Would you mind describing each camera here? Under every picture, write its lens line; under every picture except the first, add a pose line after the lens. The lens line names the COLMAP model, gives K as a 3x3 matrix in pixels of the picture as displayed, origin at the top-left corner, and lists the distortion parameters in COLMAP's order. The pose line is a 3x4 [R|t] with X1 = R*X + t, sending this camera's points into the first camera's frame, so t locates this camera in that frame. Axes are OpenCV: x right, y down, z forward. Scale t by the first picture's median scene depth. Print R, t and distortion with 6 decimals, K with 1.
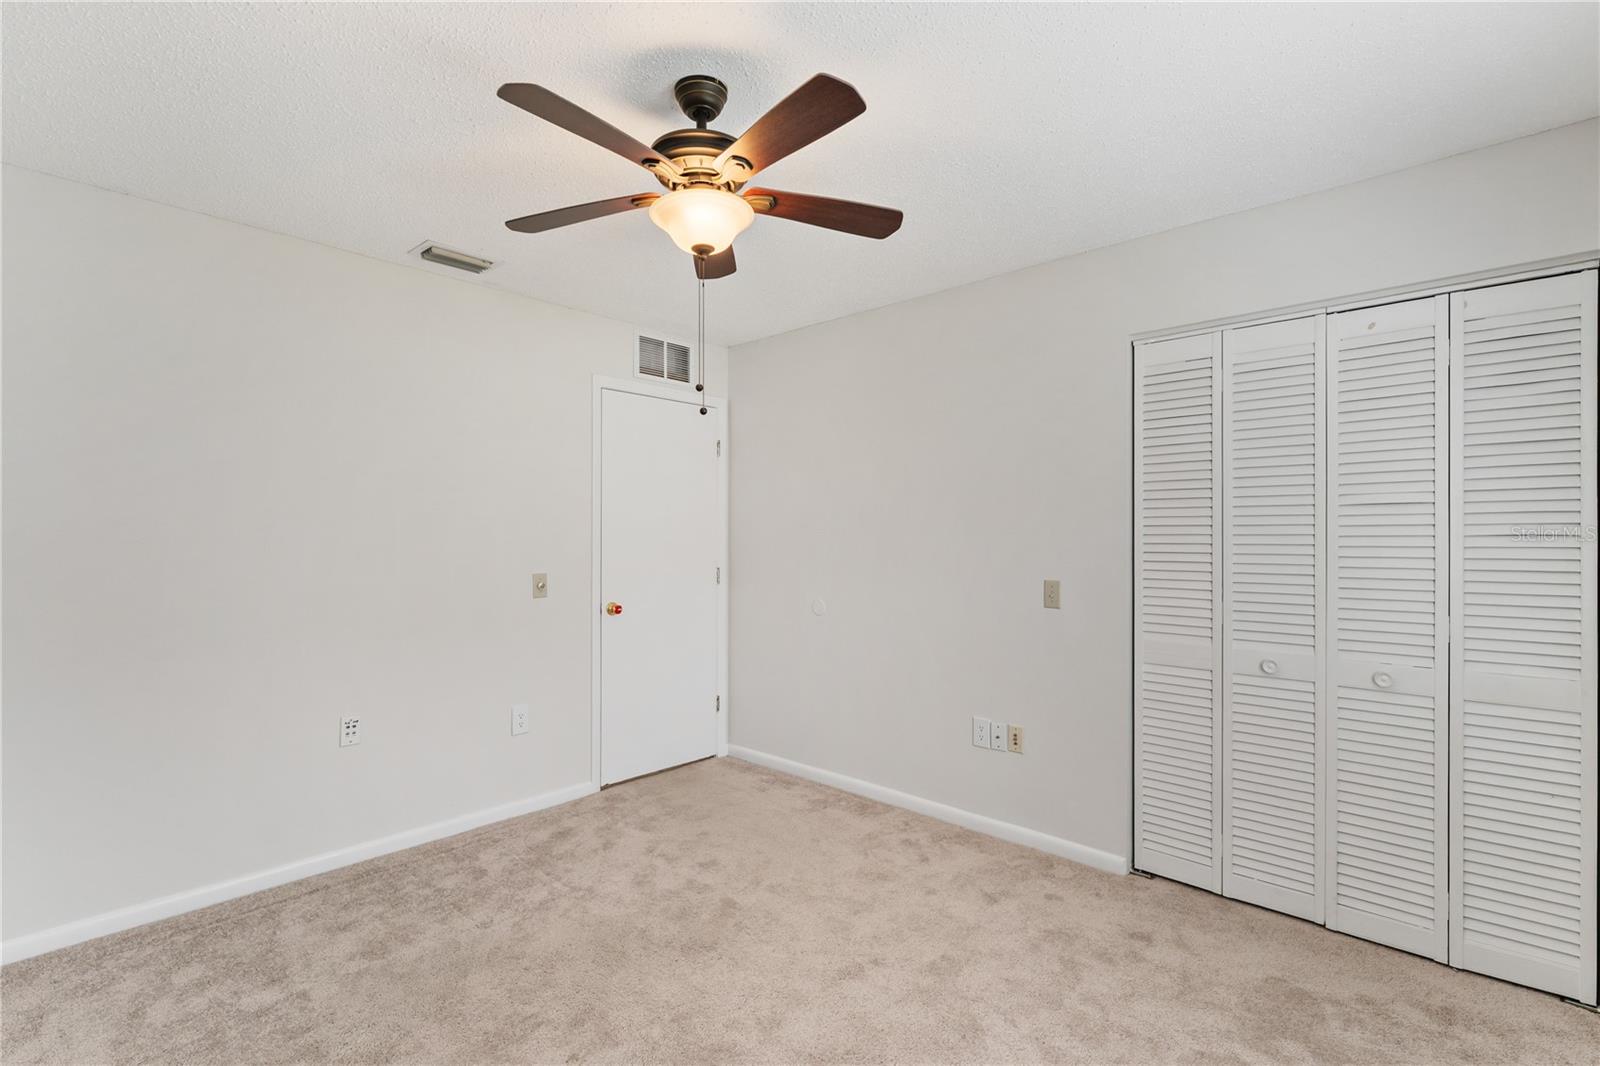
lens RADIAL K [[726.9, 0, 795.4], [0, 726.9, 530.5], [0, 0, 1]] dist [0.001752, -0.000461]
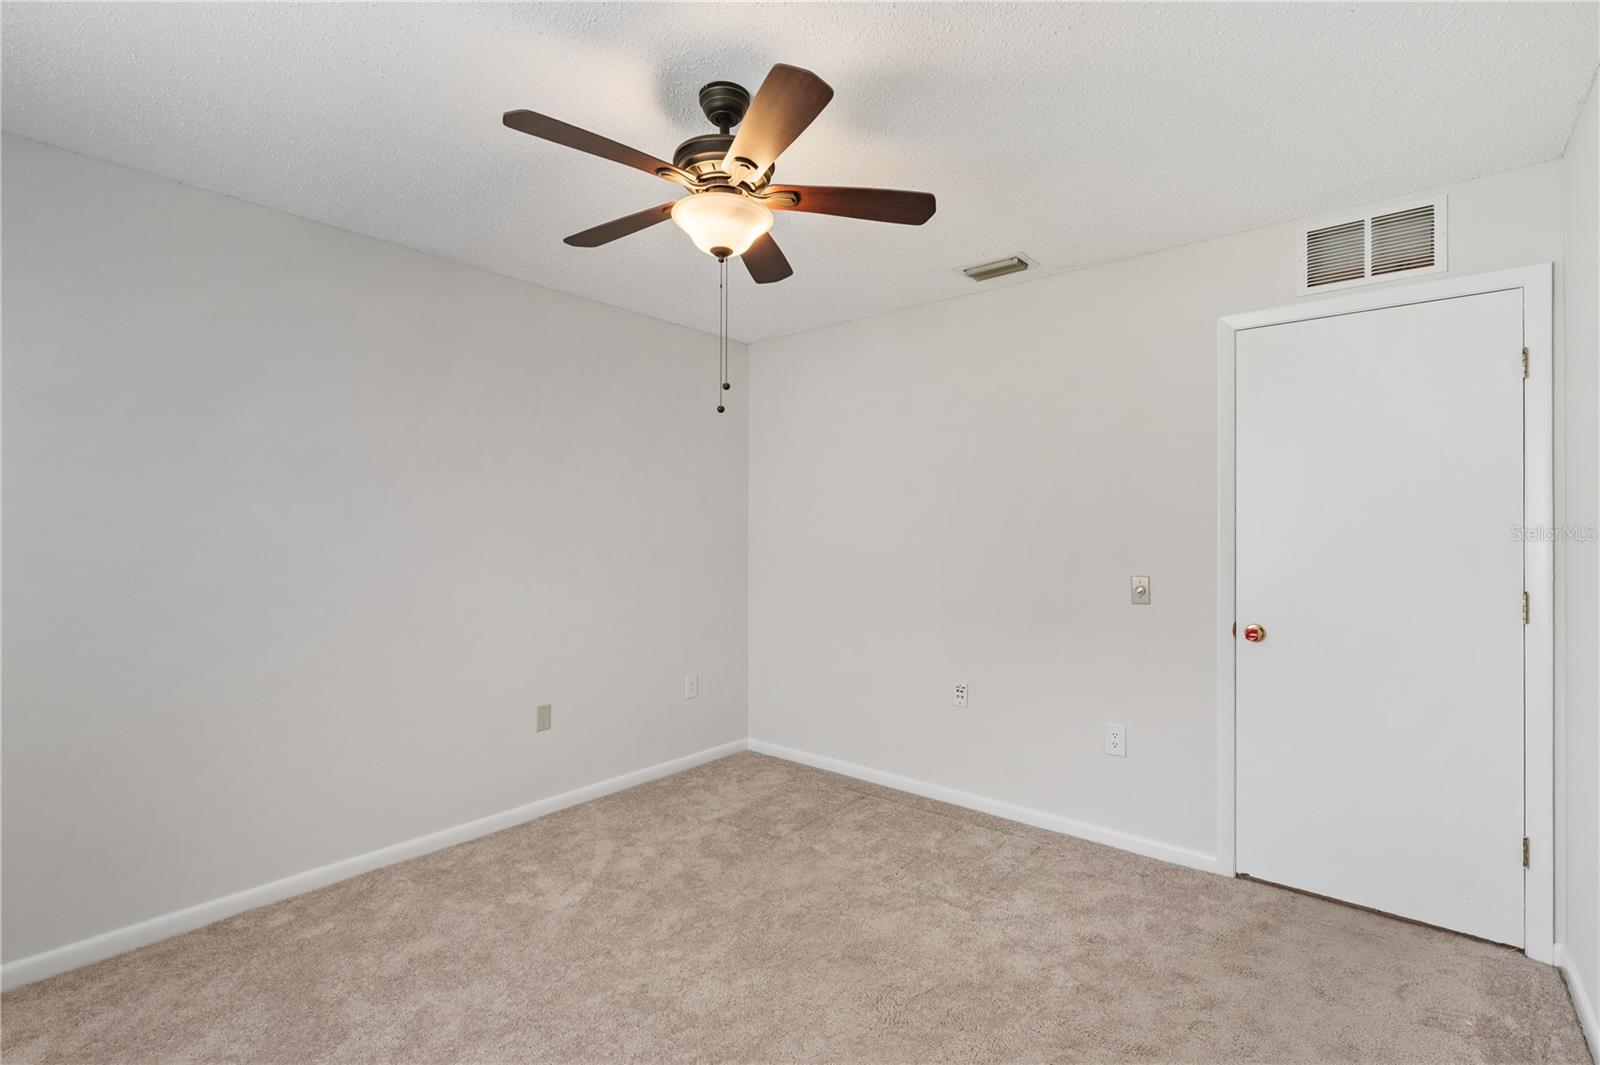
lens RADIAL K [[732.0, 0, 796.7], [0, 732.0, 524.9], [0, 0, 1]] dist [0.010274, -0.000307]
pose [[0.058079, -0.007784, -0.998282, 0.532239], [0.009236, 0.999931, -0.007259, 0.002014], [0.998269, -0.008798, 0.058147, 0.605944]]
